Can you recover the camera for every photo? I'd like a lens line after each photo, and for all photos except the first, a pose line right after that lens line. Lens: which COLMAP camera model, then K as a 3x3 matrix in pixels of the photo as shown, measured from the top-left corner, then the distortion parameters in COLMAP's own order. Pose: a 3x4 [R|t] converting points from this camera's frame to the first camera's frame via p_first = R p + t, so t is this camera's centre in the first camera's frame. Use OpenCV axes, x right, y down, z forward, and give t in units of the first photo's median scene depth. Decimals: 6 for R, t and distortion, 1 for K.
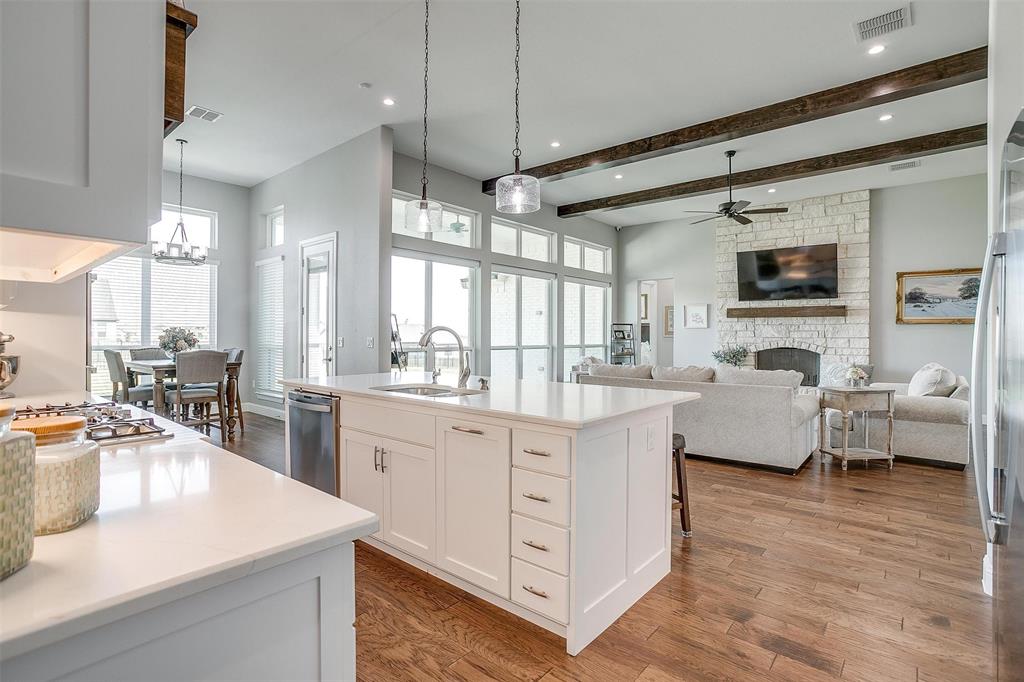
lens RADIAL K [[501.0, 0, 507.8], [0, 501.0, 335.8], [0, 0, 1]] dist [-0.052845, 0.026866]
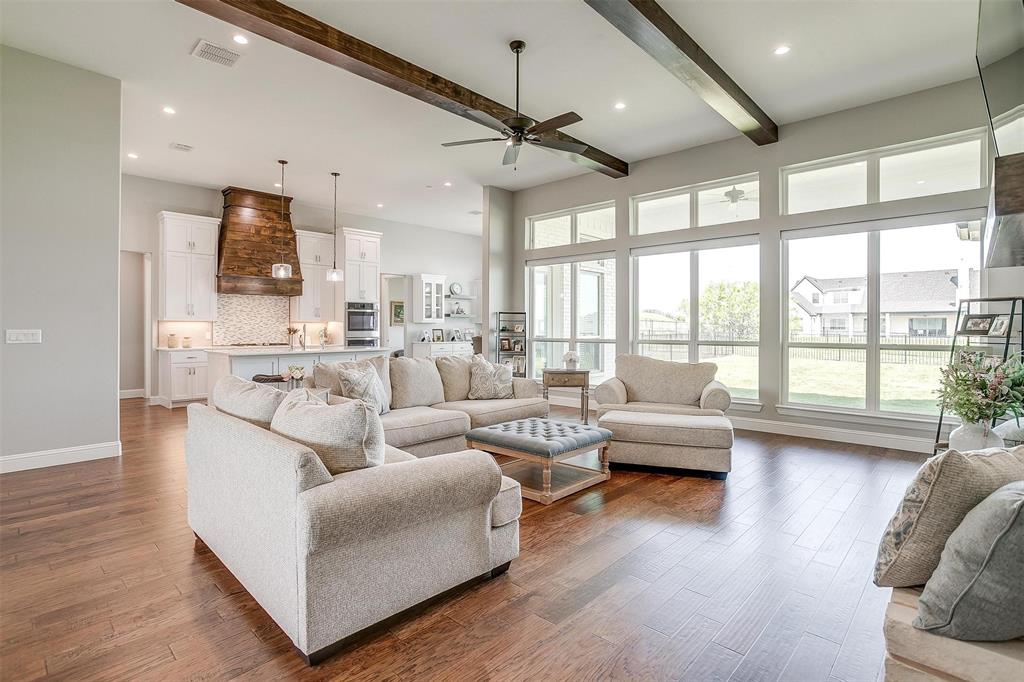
lens RADIAL K [[501.0, 0, 509.4], [0, 501.0, 325.3], [0, 0, 1]] dist [-0.052845, 0.026866]
pose [[-0.040240, -0.009487, -0.999145, 0.889140], [0.000207, 0.999955, -0.009503, 0.003849], [0.999190, -0.000589, -0.040236, 0.812927]]
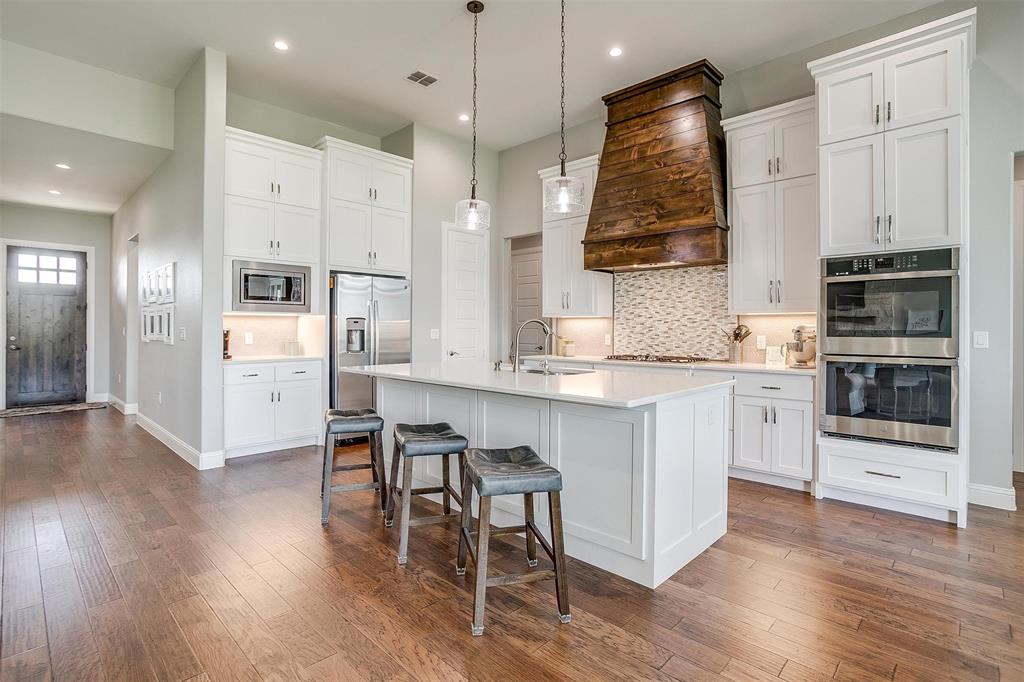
lens RADIAL K [[501.0, 0, 513.2], [0, 501.0, 326.5], [0, 0, 1]] dist [-0.052845, 0.026866]
pose [[-0.998538, -0.008627, 0.053359, -0.057655], [-0.008856, 0.999953, -0.004045, 0.001556], [-0.053321, -0.004512, -0.998567, 0.825797]]
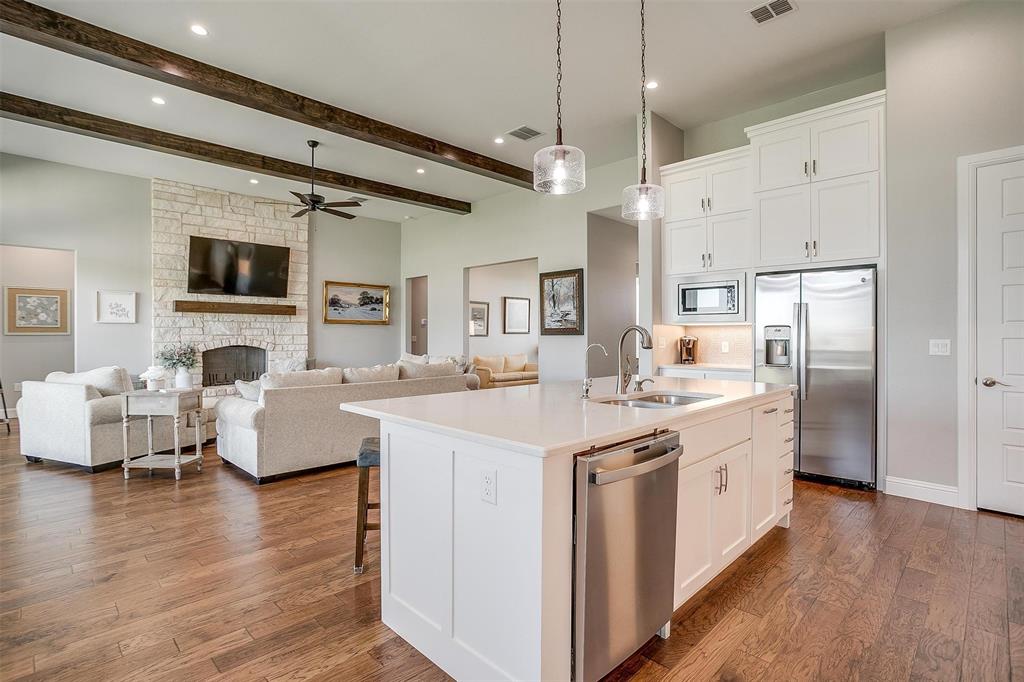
lens RADIAL K [[501.0, 0, 504.0], [0, 501.0, 338.2], [0, 0, 1]] dist [-0.052845, 0.026866]
pose [[0.080062, -0.012733, 0.996709, -0.386854], [-0.001009, 0.999917, 0.012855, -0.003066], [-0.996789, -0.002035, 0.080042, 0.443234]]
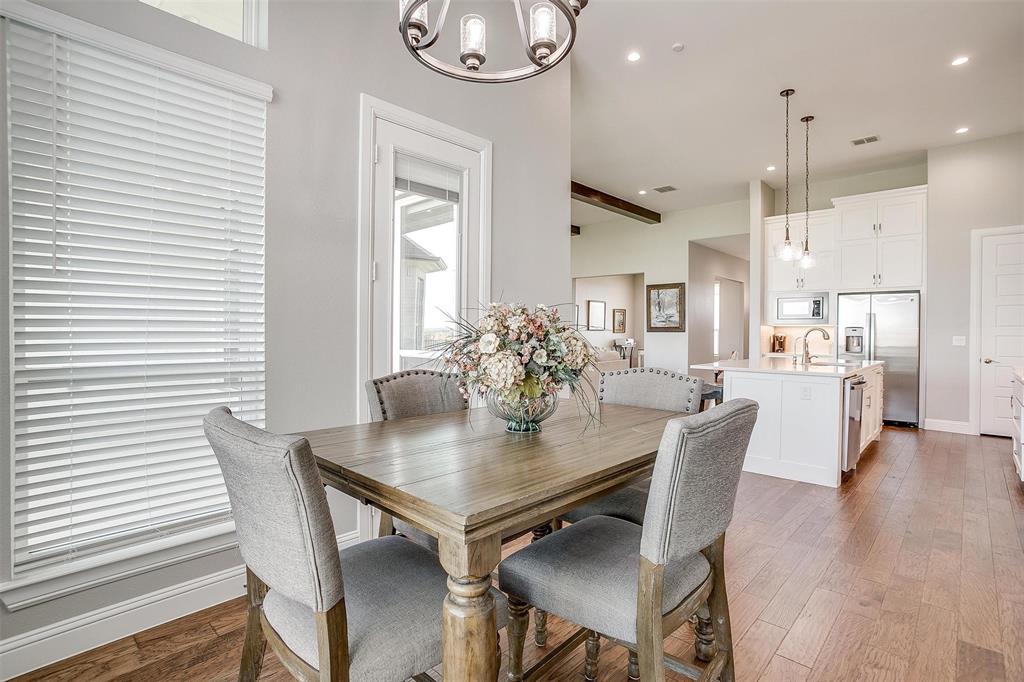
lens RADIAL K [[501.0, 0, 505.4], [0, 501.0, 337.3], [0, 0, 1]] dist [-0.052845, 0.026866]
pose [[0.048129, -0.018052, 0.998678, -0.706751], [-0.007045, 0.999806, 0.018412, -0.004036], [-0.998816, -0.007922, 0.047992, 0.755063]]
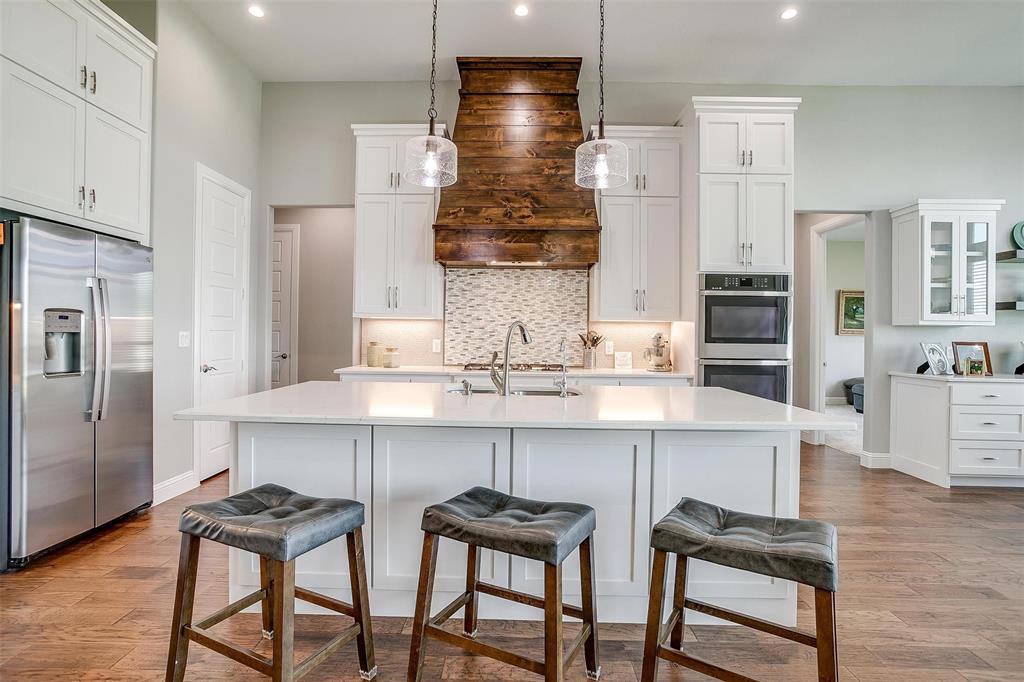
lens RADIAL K [[501.0, 0, 508.3], [0, 501.0, 333.6], [0, 0, 1]] dist [-0.052845, 0.026866]
pose [[-0.768749, -0.015817, -0.639355, 0.162589], [-0.017111, 0.999845, -0.004161, 0.002305], [0.639322, 0.007741, -0.768900, 0.629193]]
